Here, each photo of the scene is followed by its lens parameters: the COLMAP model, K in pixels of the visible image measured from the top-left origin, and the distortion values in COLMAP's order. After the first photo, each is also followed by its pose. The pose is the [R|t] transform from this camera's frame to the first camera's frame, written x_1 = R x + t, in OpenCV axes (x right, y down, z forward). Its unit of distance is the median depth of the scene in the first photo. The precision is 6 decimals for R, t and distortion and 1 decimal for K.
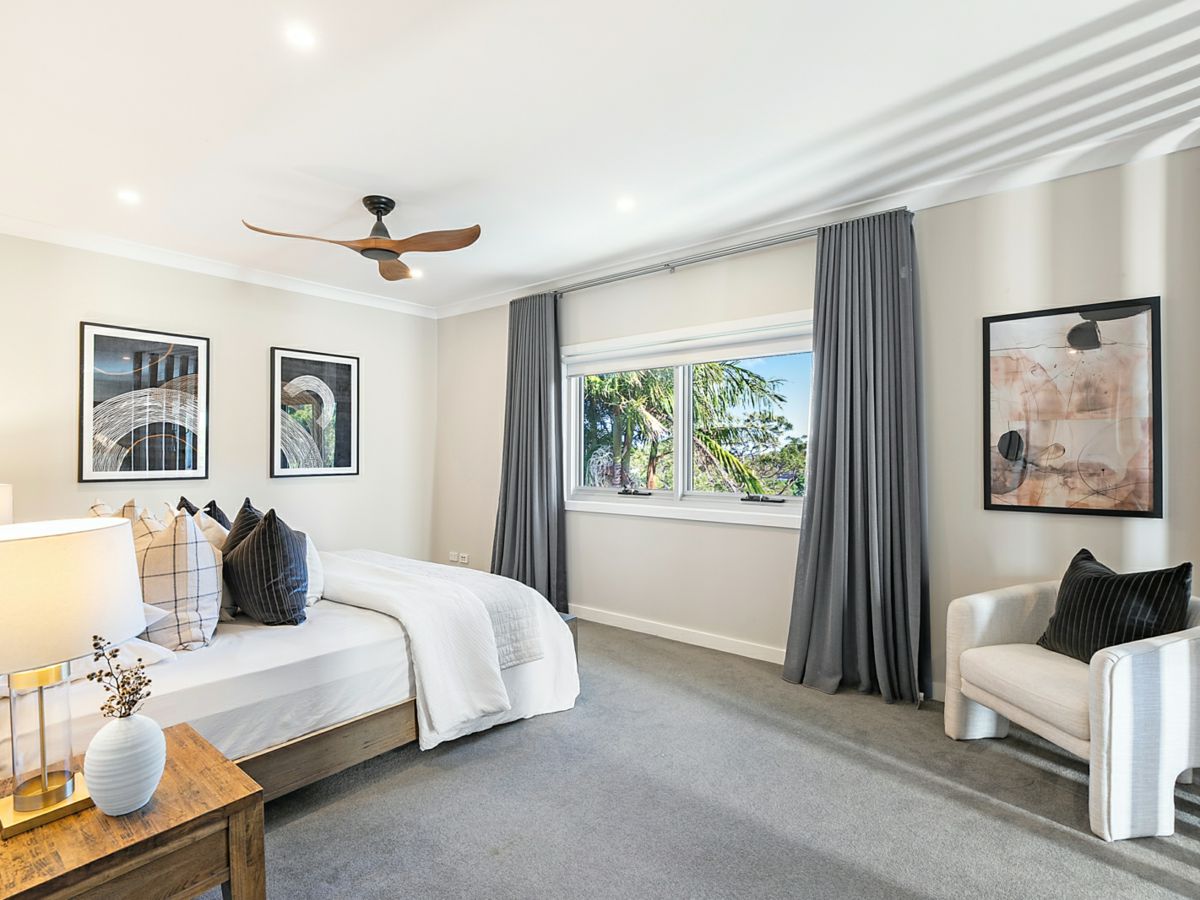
lens RADIAL K [[615.1, 0, 600.0], [0, 615.1, 450.0], [0, 0, 1]] dist [0.001650, -0.000843]
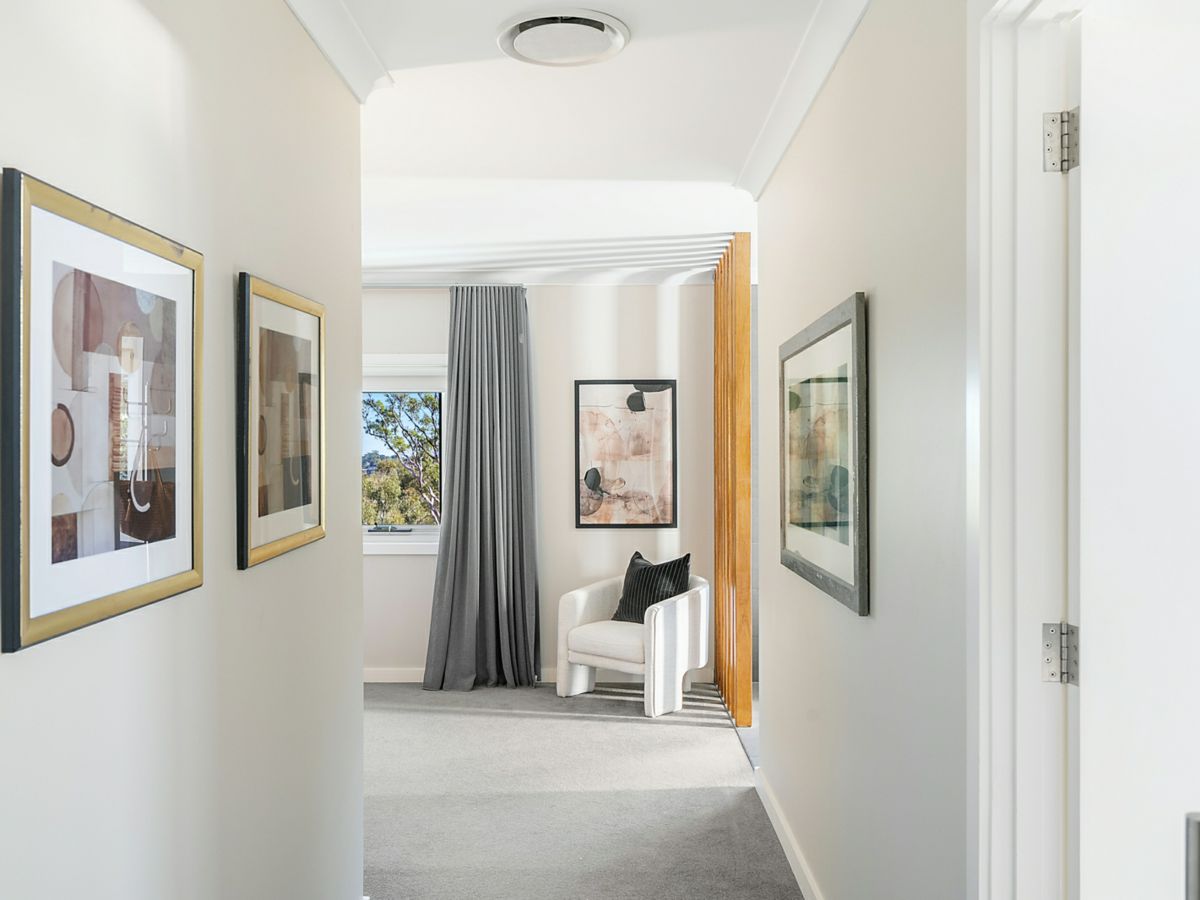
lens RADIAL K [[1606.5, 0, 600.0], [0, 1606.5, 450.0], [0, 0, 1]] dist [-0.005387, -0.001615]
pose [[0.770030, -0.009553, 0.637936, -1.617350], [0.000164, 0.999891, 0.014776, -0.128212], [-0.638008, -0.011274, 0.769947, -1.772181]]
